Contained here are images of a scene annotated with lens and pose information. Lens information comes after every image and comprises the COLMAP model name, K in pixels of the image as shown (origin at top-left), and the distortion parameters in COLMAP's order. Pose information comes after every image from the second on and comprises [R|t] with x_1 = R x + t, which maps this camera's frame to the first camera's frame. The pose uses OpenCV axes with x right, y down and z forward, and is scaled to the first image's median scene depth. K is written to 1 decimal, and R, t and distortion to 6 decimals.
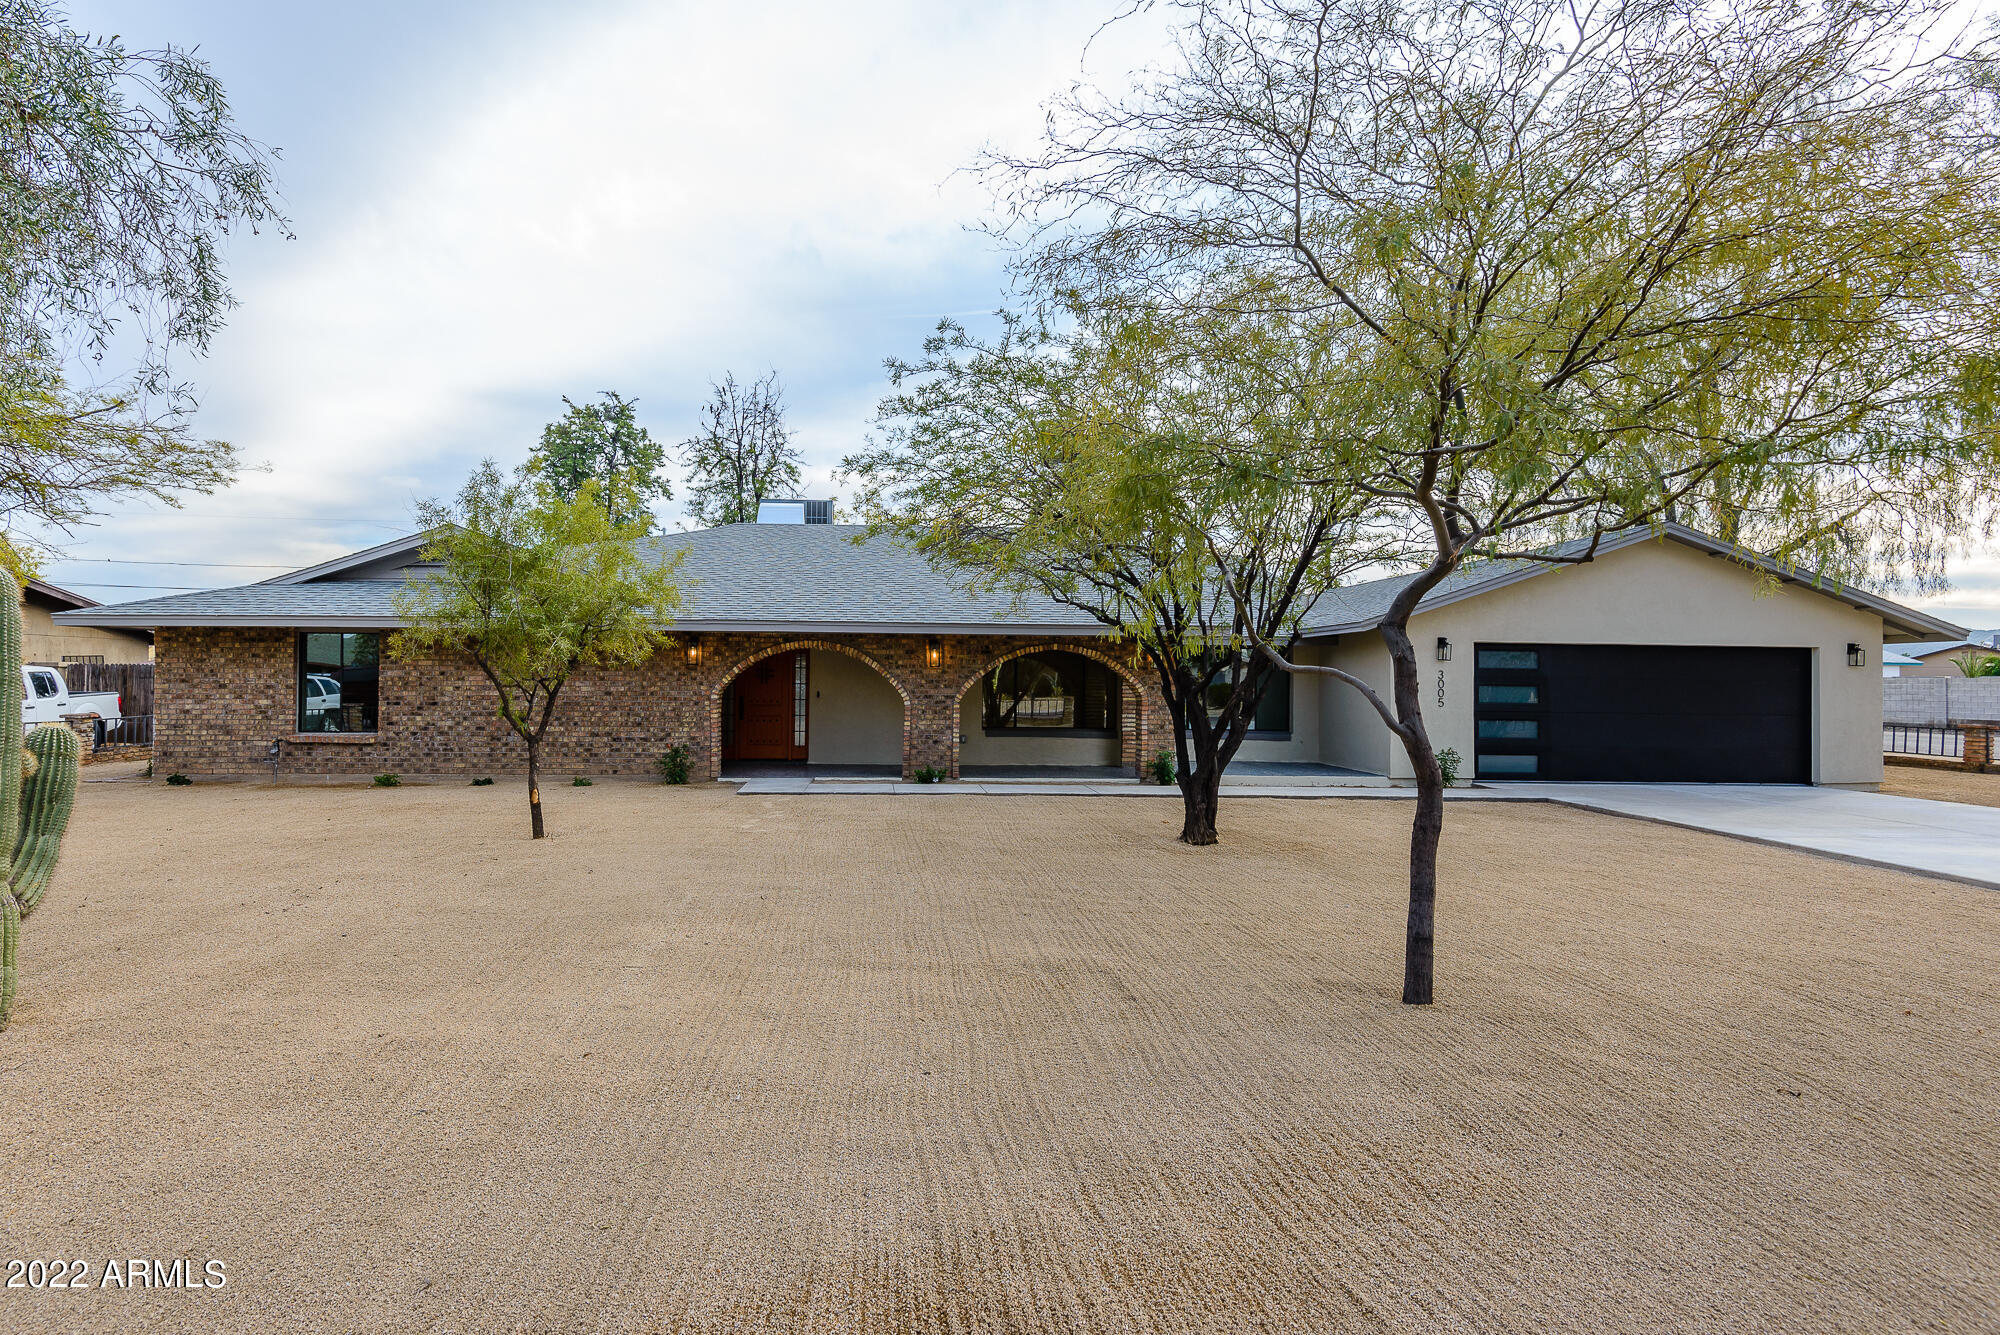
lens RADIAL K [[953.9, 0, 996.8], [0, 953.9, 685.3], [0, 0, 1]] dist [0.001147, 0.000085]
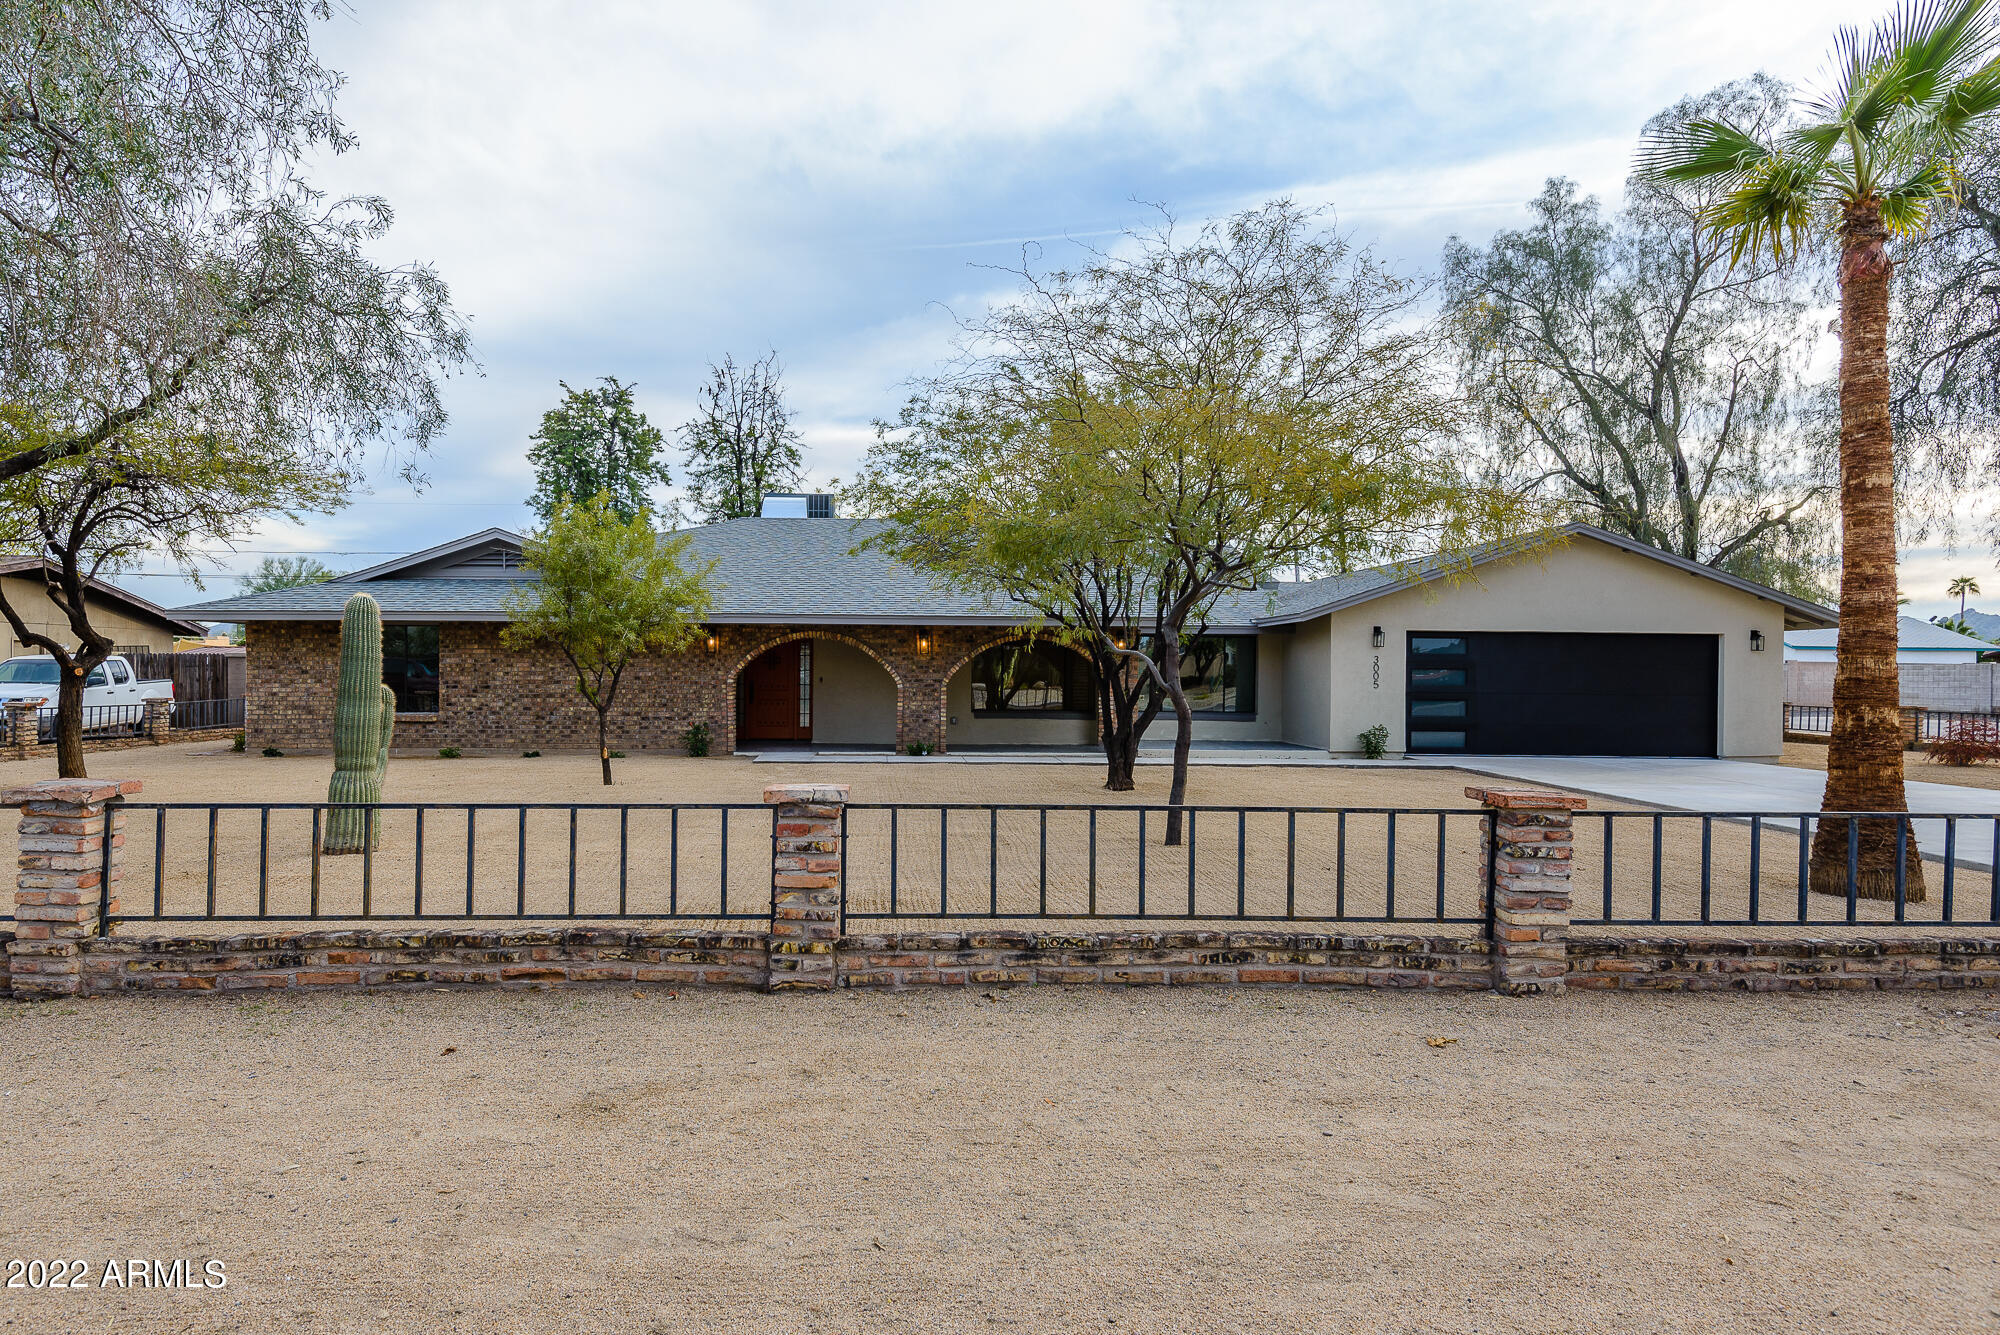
lens RADIAL K [[1090.9, 0, 1000.8], [0, 1090.9, 687.7], [0, 0, 1]] dist [0.024582, -0.000053]
pose [[0.999786, -0.002081, -0.020560, 0.051533], [0.002275, 0.999953, 0.009414, 0.008505], [0.020539, -0.009459, 0.999744, -0.287626]]
